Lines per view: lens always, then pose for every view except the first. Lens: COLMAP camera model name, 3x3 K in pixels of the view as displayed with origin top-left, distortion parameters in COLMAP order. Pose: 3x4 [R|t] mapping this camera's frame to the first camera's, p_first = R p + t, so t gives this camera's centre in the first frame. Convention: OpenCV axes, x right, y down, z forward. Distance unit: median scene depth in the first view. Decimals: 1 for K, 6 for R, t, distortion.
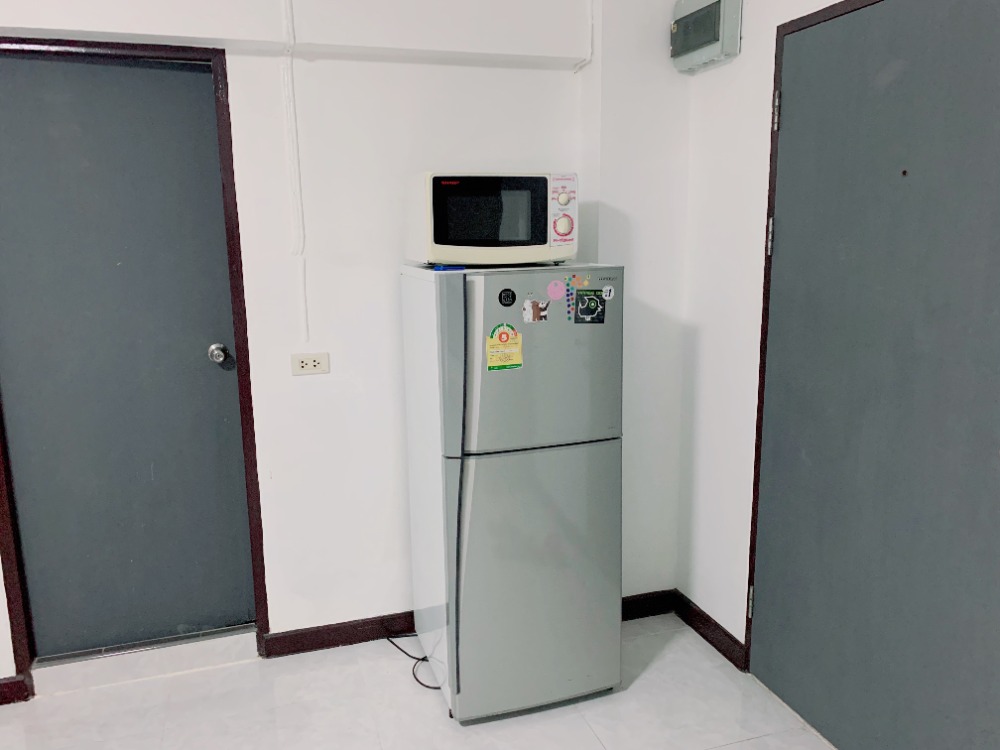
lens RADIAL K [[795.2, 0, 496.6], [0, 795.2, 385.0], [0, 0, 1]] dist [0.046389, -0.081983]
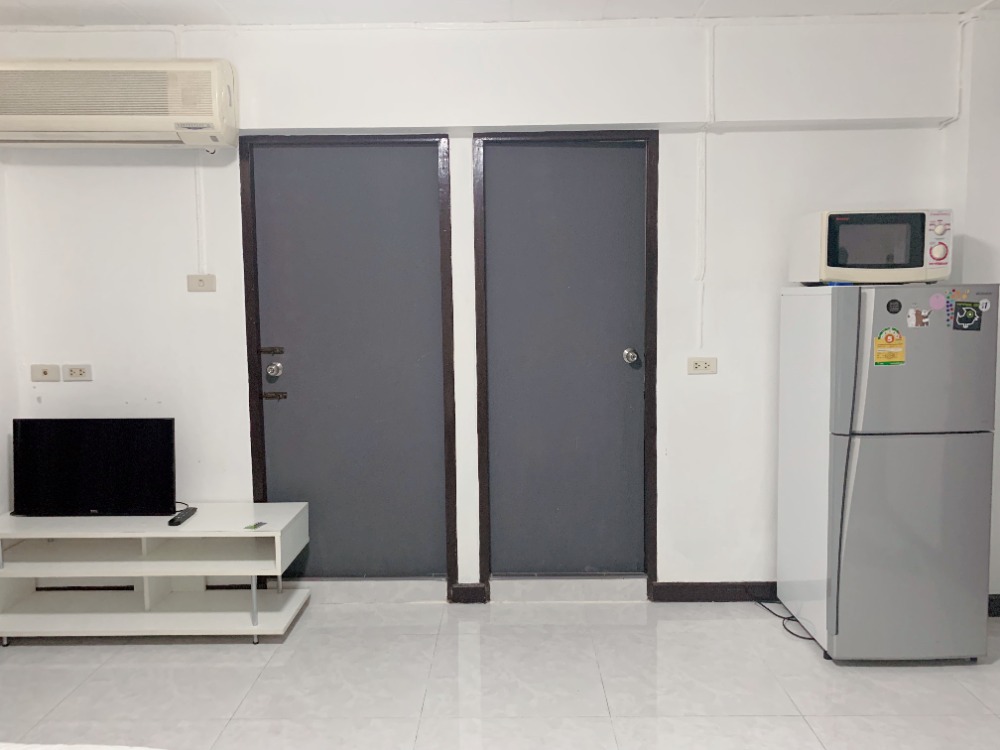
lens RADIAL K [[779.2, 0, 501.8], [0, 779.2, 360.1], [0, 0, 1]] dist [0.010565, 0.004557]
pose [[0.948004, 0.028582, -0.316973, -0.164066], [-0.061274, 0.993718, -0.093653, 0.114783], [0.312305, 0.108205, 0.943799, -0.306147]]
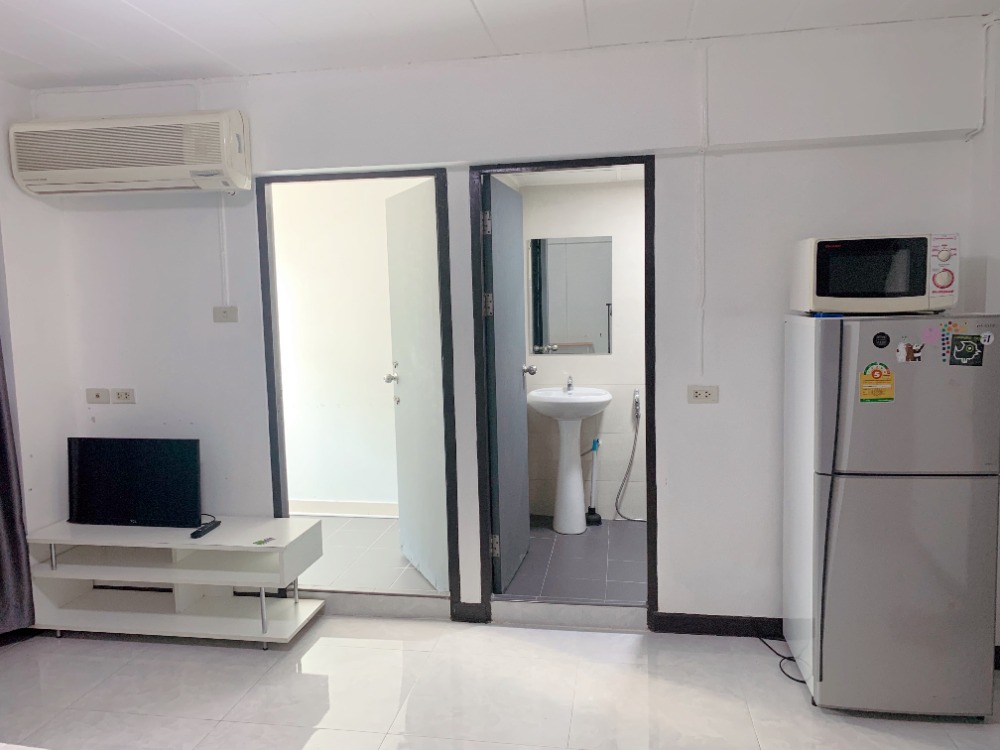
lens RADIAL K [[774.8, 0, 482.6], [0, 774.8, 371.4], [0, 0, 1]] dist [0.010033, 0.005058]
pose [[0.881134, 0.036139, -0.471484, 0.034141], [-0.077098, 0.994713, -0.067842, 0.053402], [0.466539, 0.096128, 0.879261, -0.251449]]
